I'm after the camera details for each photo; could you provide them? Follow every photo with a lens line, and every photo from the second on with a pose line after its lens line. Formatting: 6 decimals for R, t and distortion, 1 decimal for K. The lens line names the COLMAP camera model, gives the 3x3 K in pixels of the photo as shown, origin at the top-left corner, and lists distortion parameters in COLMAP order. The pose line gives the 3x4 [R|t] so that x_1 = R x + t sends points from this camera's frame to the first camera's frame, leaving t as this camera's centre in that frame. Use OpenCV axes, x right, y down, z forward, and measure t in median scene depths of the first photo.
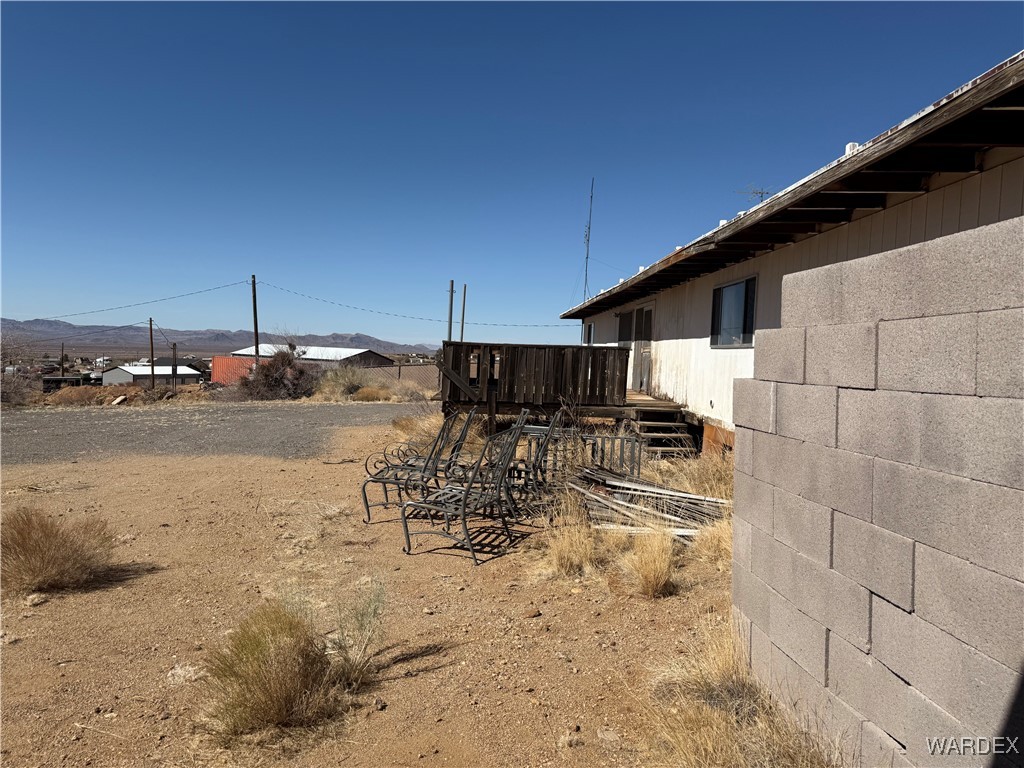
lens RADIAL K [[708.7, 0, 536.3], [0, 708.7, 402.2], [0, 0, 1]] dist [0.074866, -0.094184]
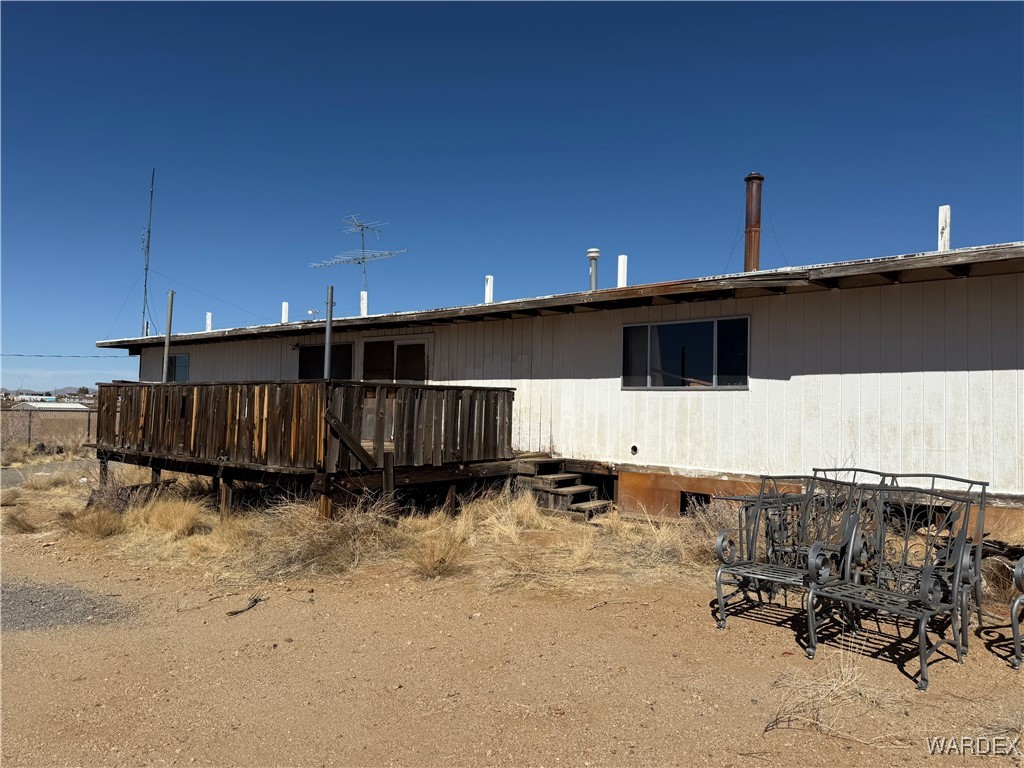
lens RADIAL K [[708.7, 0, 512.3], [0, 708.7, 390.6], [0, 0, 1]] dist [0.074866, -0.094184]
pose [[0.689134, -0.005474, 0.724614, -0.482891], [0.055555, 0.997428, -0.045300, -0.037516], [-0.722502, 0.071473, 0.687665, 0.433219]]
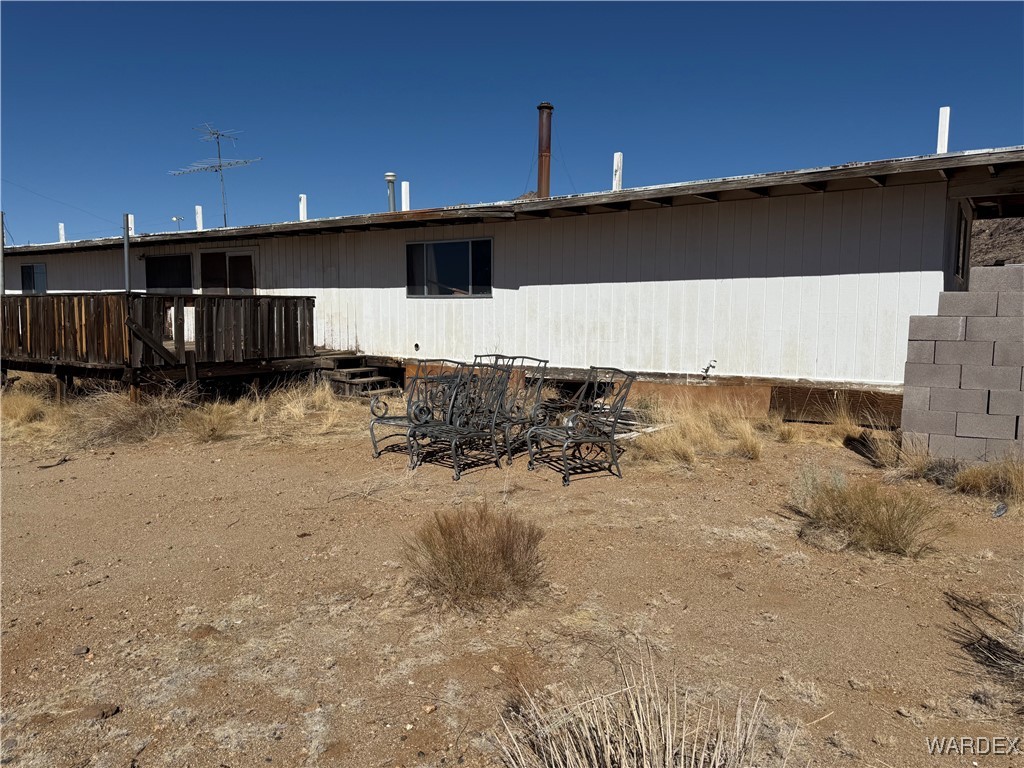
lens RADIAL K [[708.7, 0, 506.1], [0, 708.7, 396.1], [0, 0, 1]] dist [0.074866, -0.094184]
pose [[0.611598, -0.124734, 0.781274, -0.511875], [0.068928, 0.992140, 0.104441, -0.025527], [-0.788161, -0.010024, 0.615388, 0.172547]]
